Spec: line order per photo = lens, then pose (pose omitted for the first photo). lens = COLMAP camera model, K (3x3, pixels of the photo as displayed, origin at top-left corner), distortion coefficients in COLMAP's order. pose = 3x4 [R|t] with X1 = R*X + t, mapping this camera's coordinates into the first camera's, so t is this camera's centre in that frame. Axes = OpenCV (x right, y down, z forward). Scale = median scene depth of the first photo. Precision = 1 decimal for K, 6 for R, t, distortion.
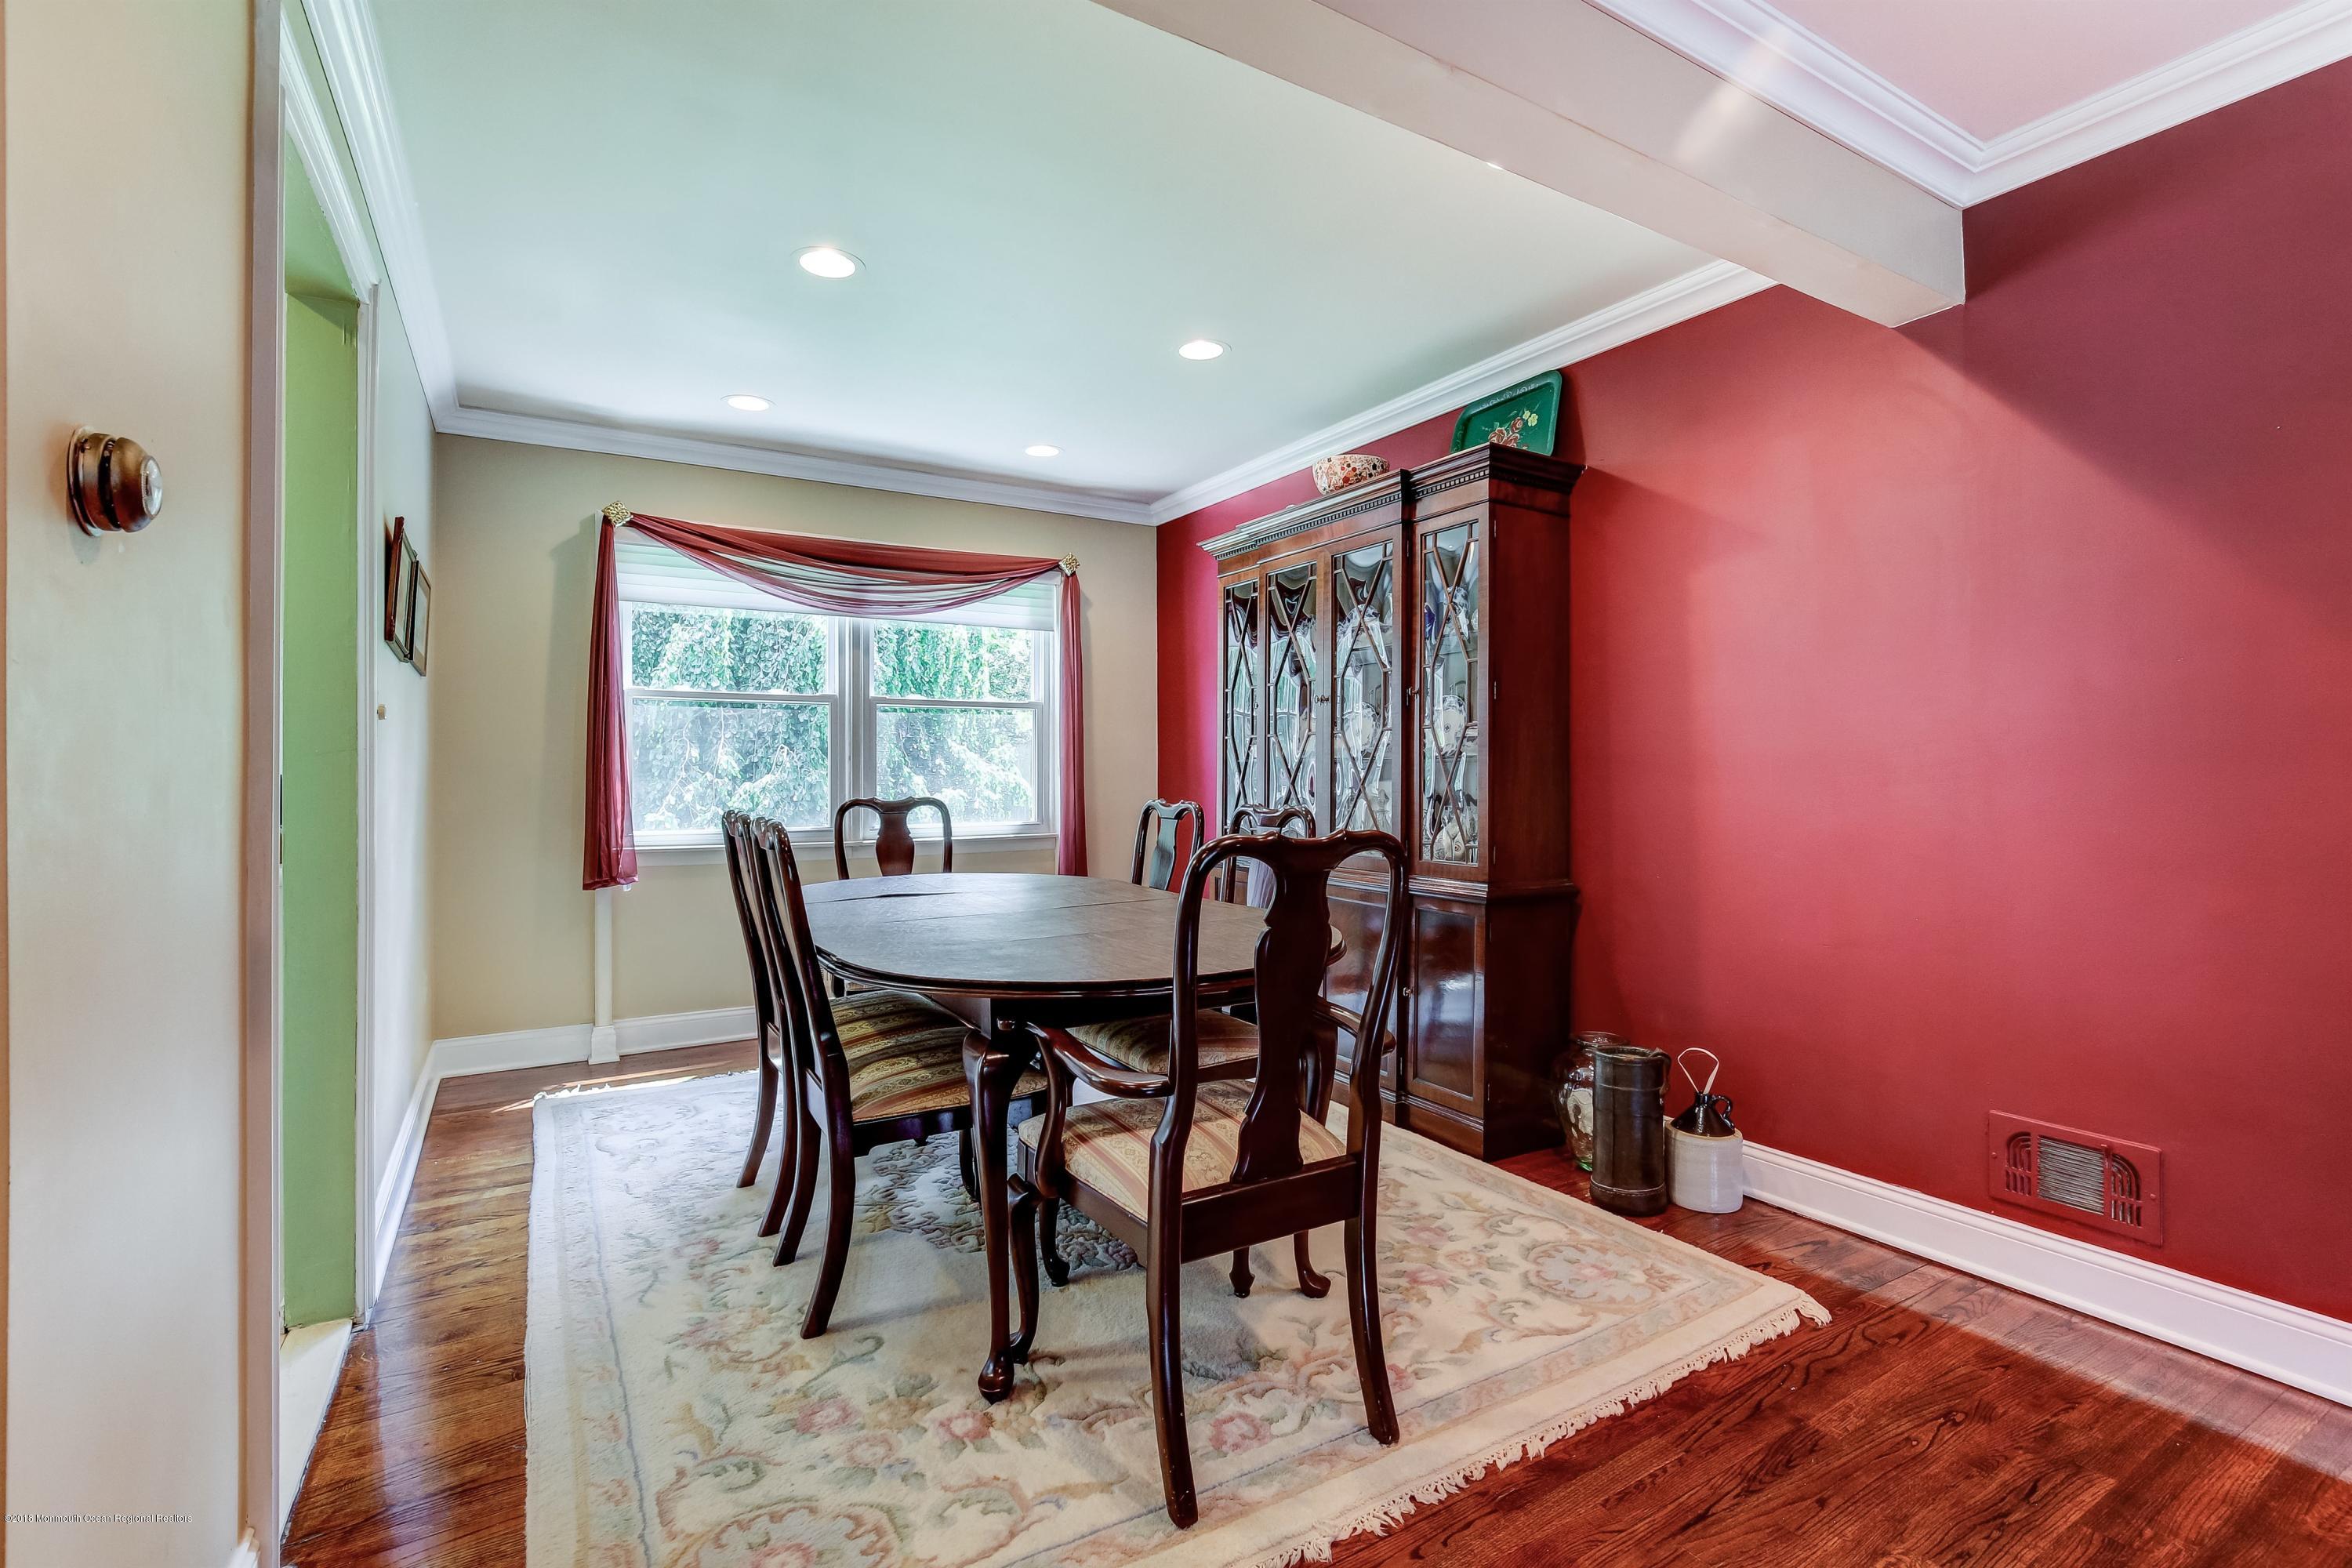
lens RADIAL K [[1080.2, 0, 1171.4], [0, 1080.2, 756.0], [0, 0, 1]] dist [-0.032904, 0.008243]
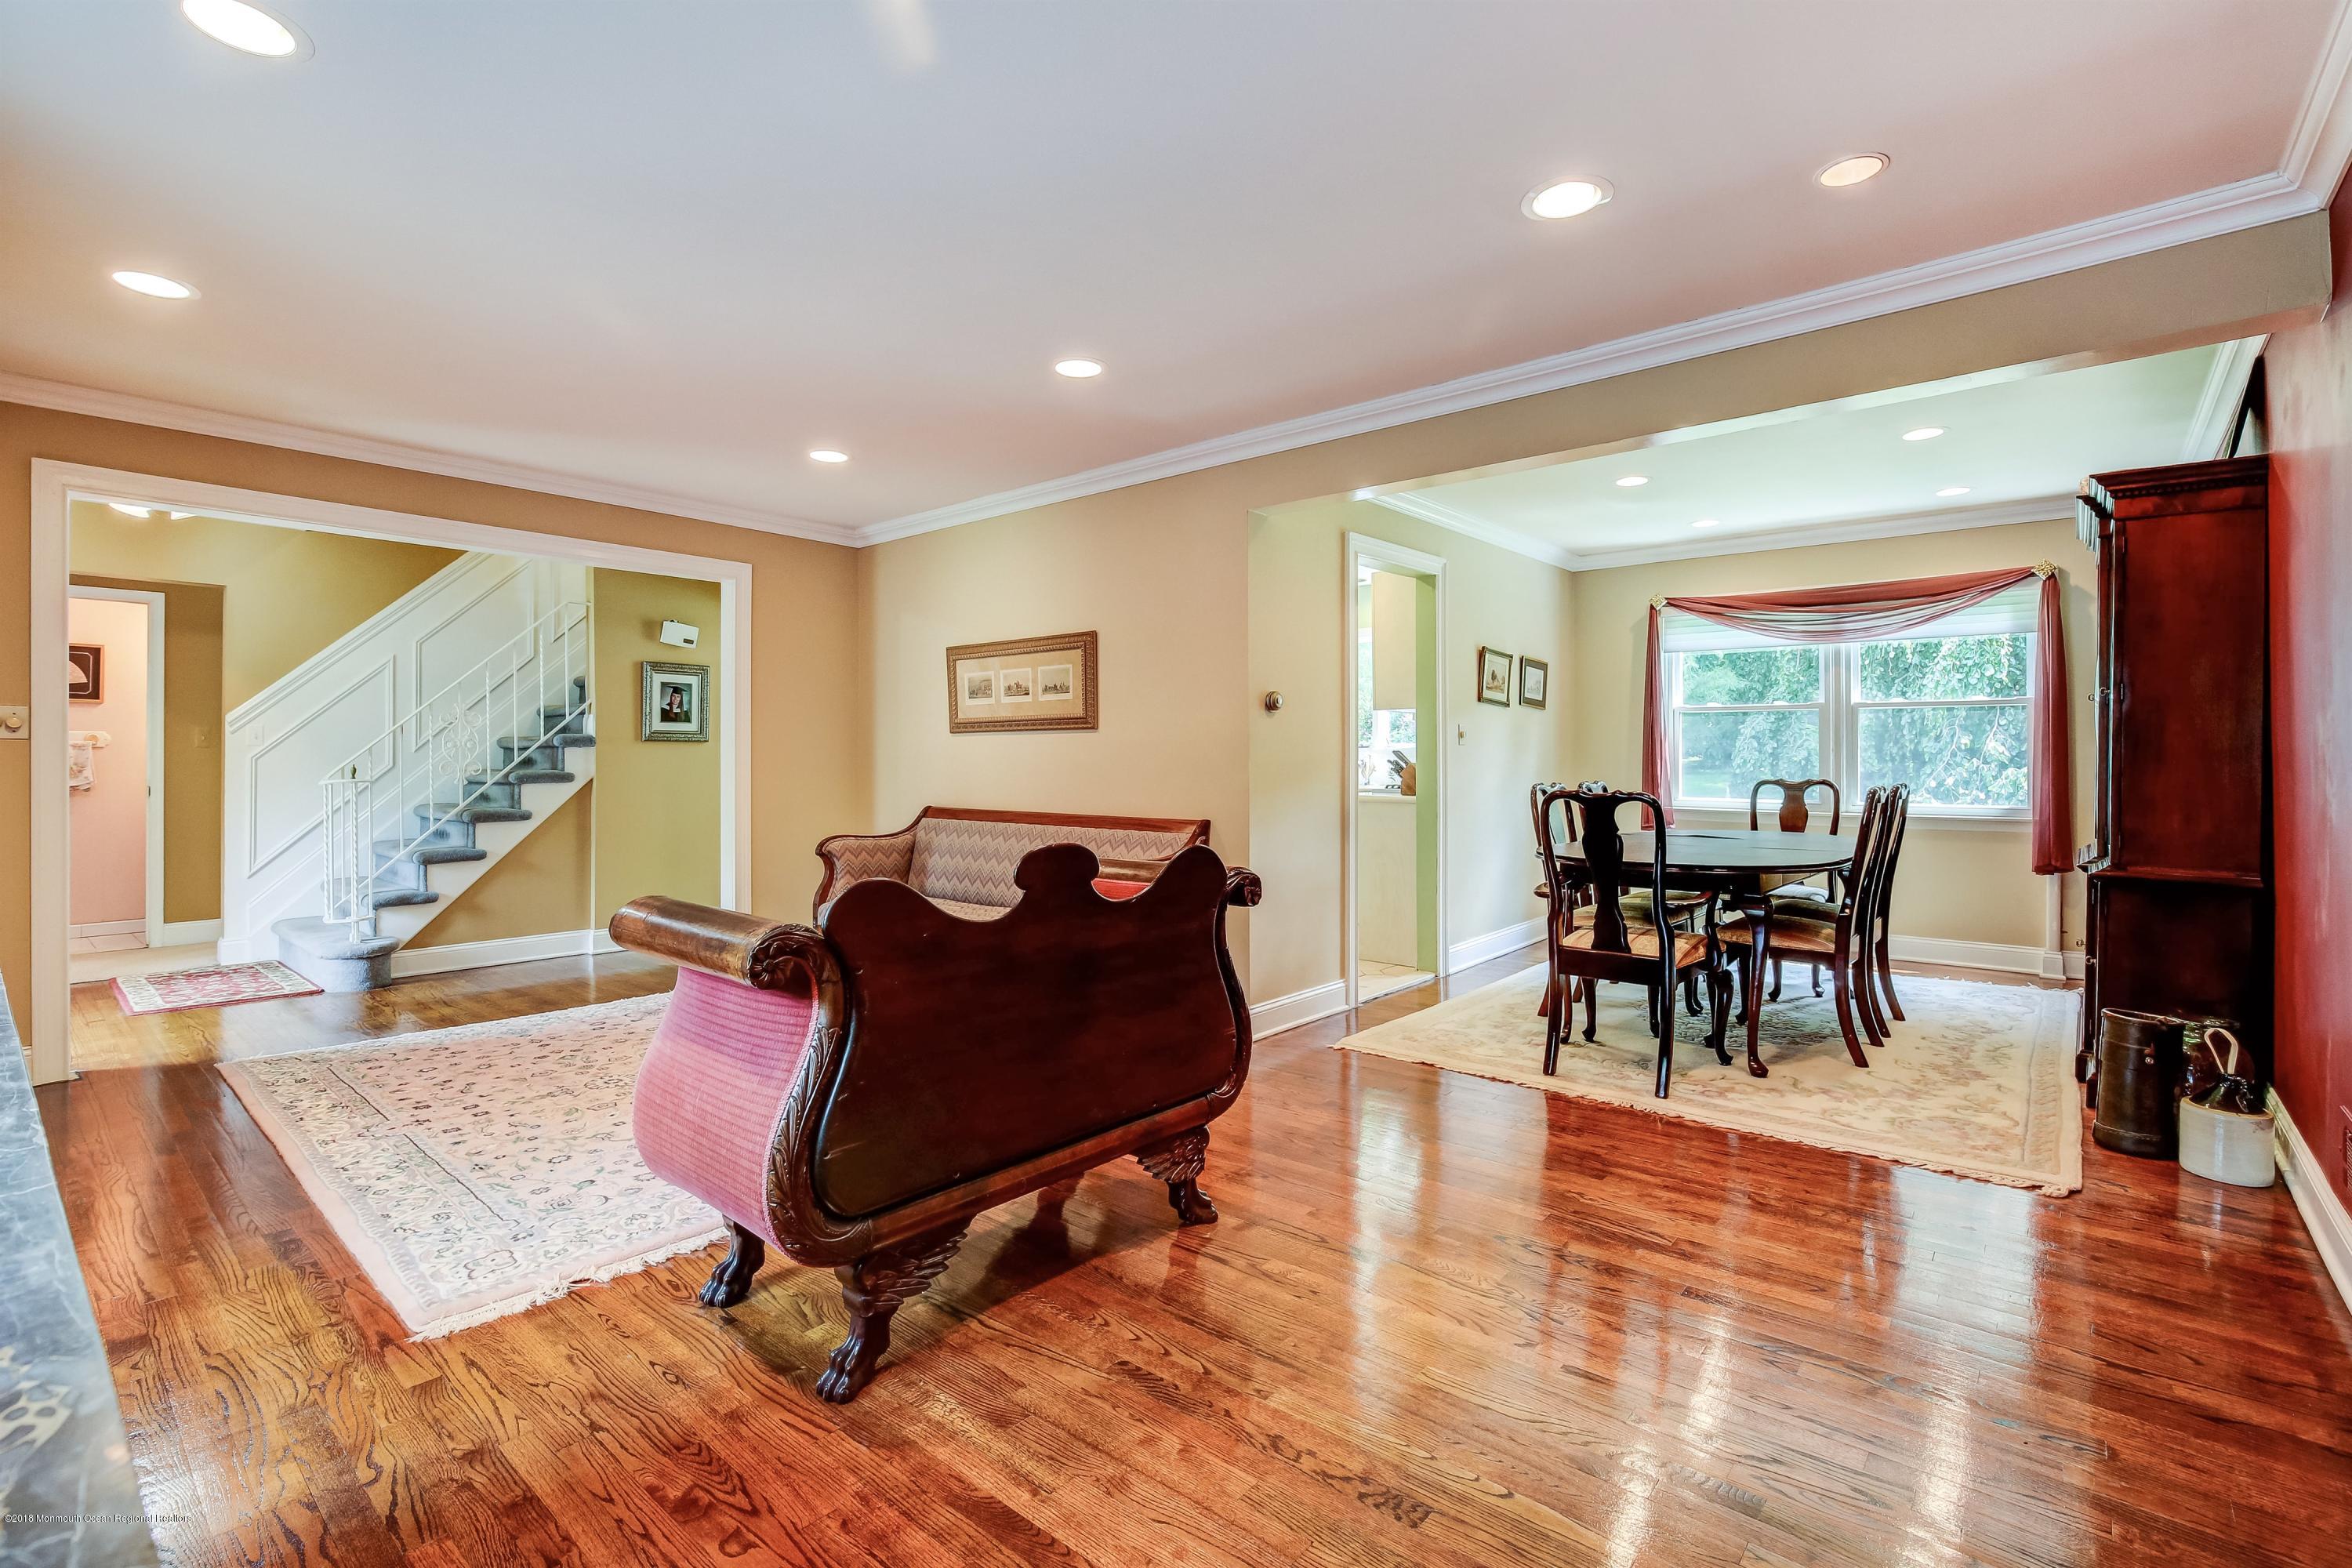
lens RADIAL K [[1087.7, 0, 1171.1], [0, 1087.7, 701.4], [0, 0, 1]] dist [-0.035924, 0.000508]
pose [[0.310703, -0.047924, -0.949298, 0.989530], [0.013703, 0.998850, -0.045941, -0.011621], [0.950408, 0.001265, 0.311003, -0.262617]]
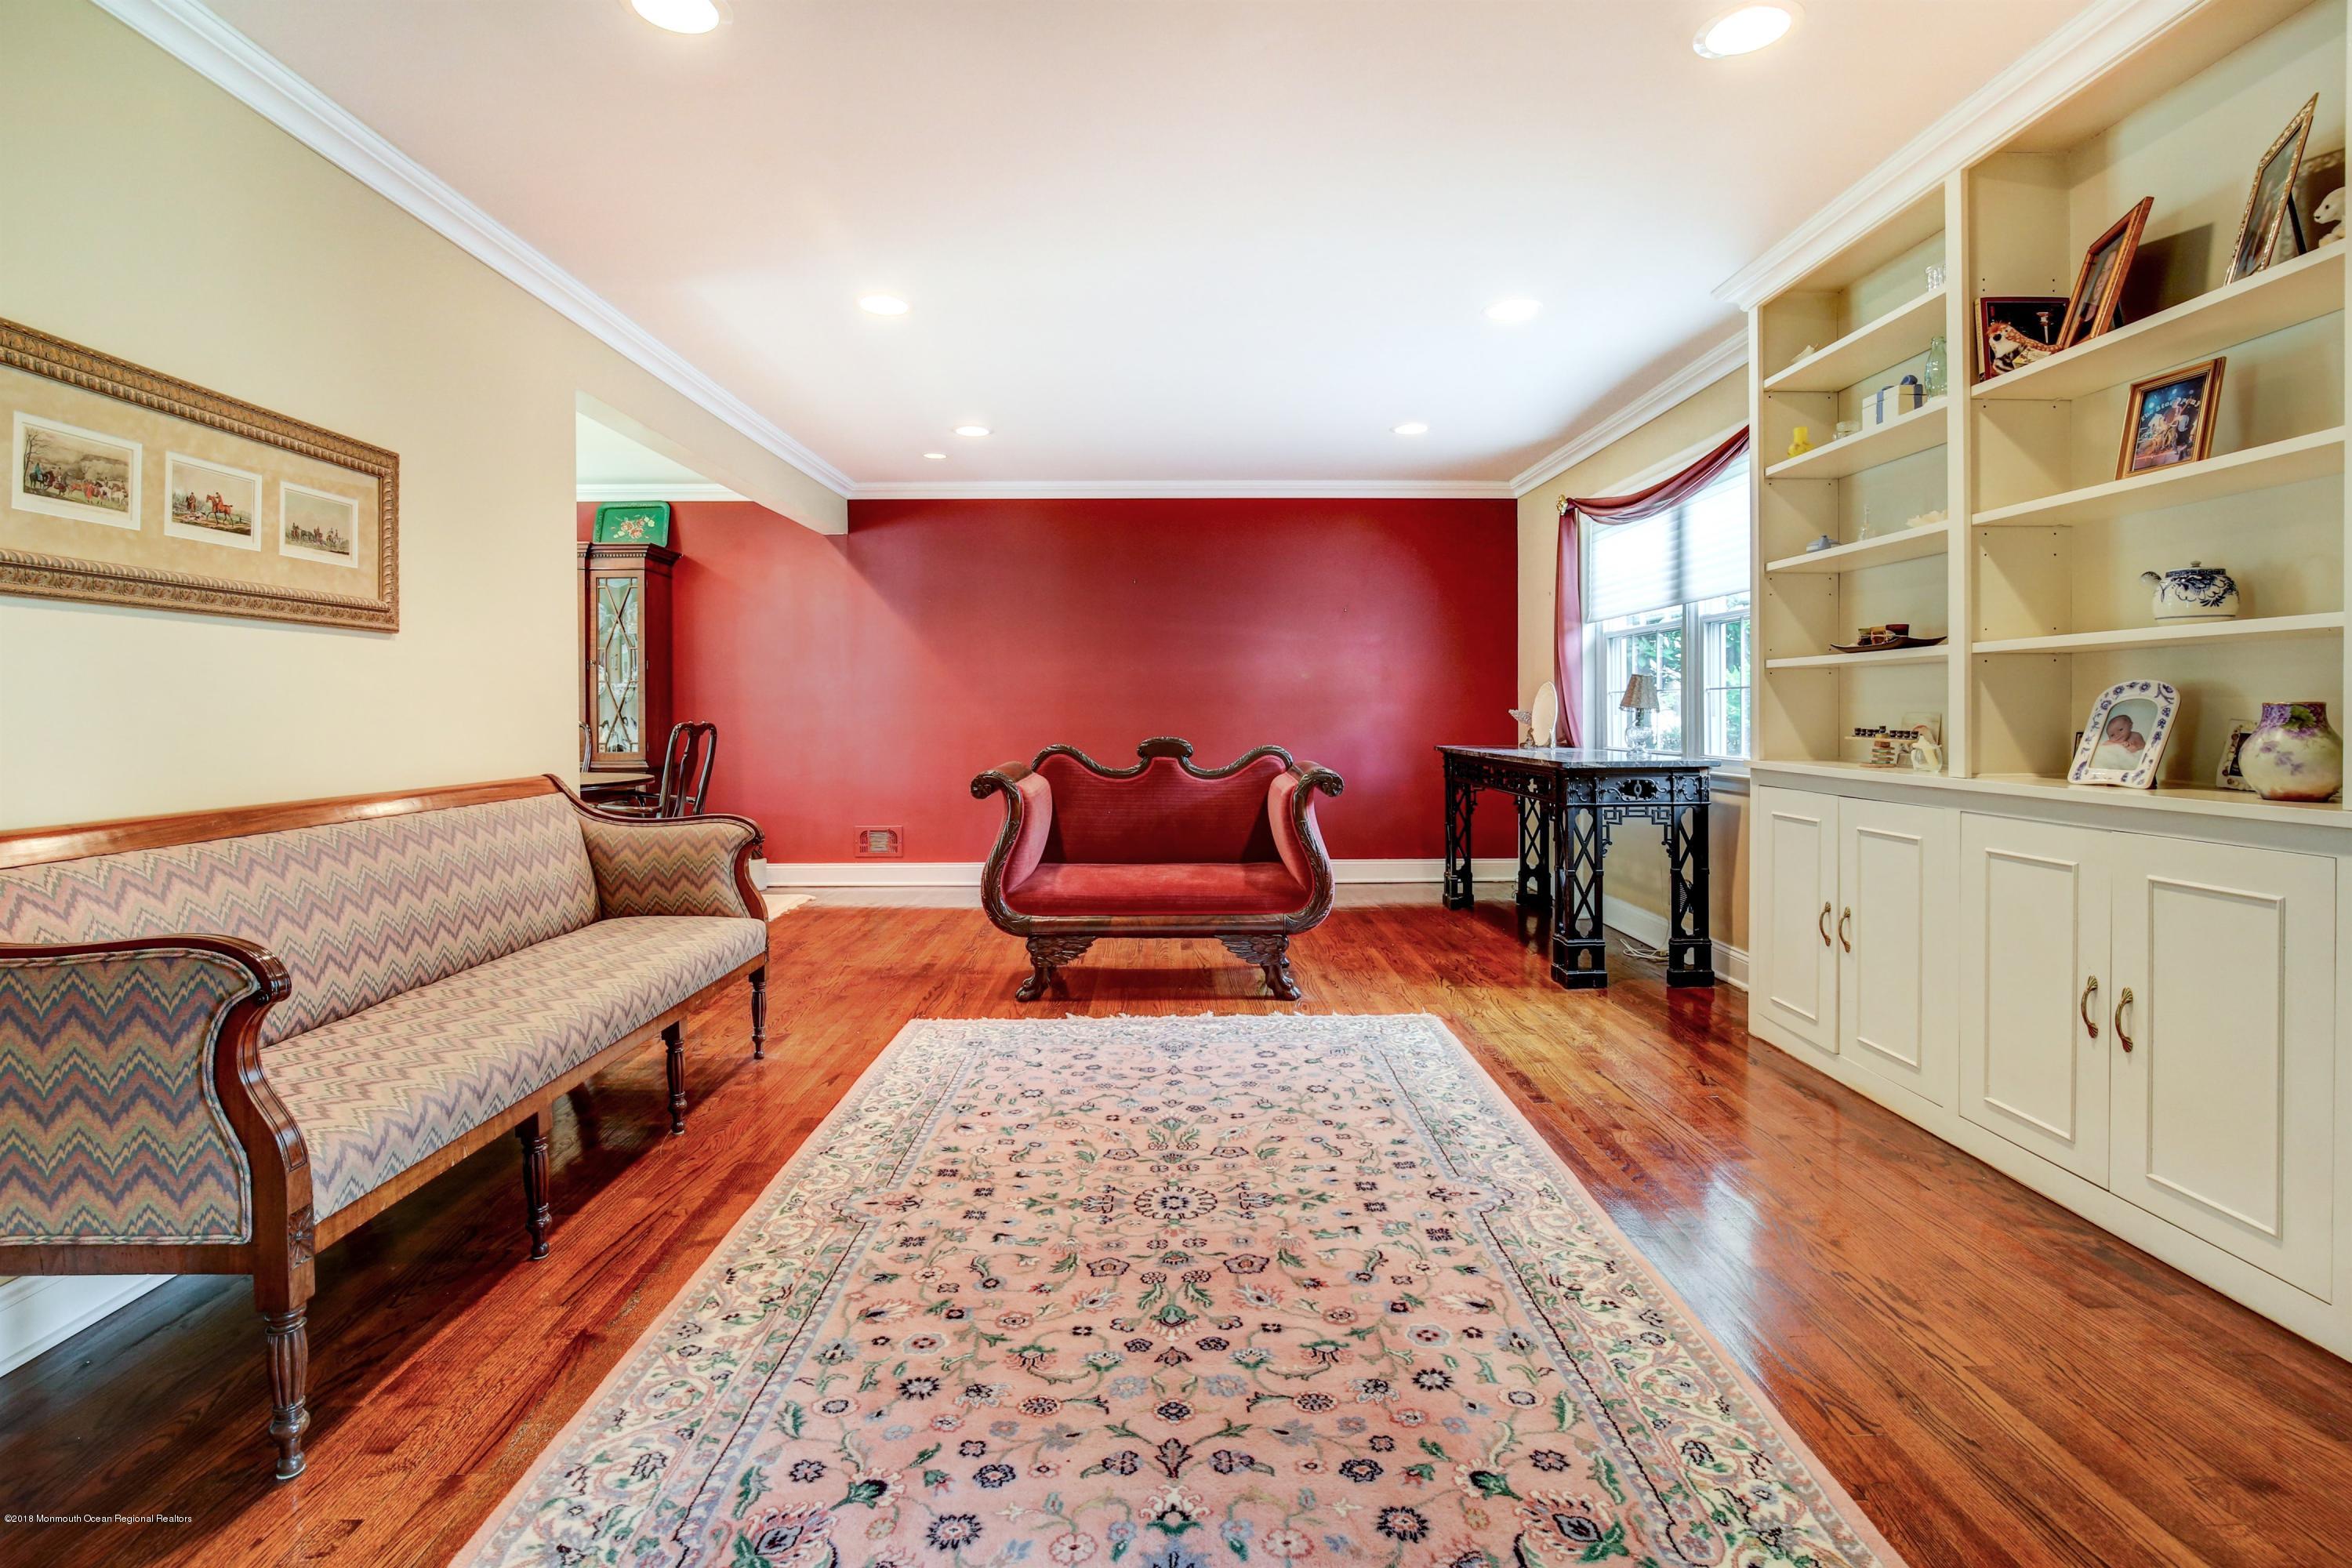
lens RADIAL K [[1080.2, 0, 1171.4], [0, 1080.2, 756.0], [0, 0, 1]] dist [-0.032904, 0.008243]
pose [[0.499571, -0.031416, 0.865703, -0.904805], [-0.016709, 0.998807, 0.045888, 0.001931], [-0.866112, -0.037389, 0.498450, -0.814946]]
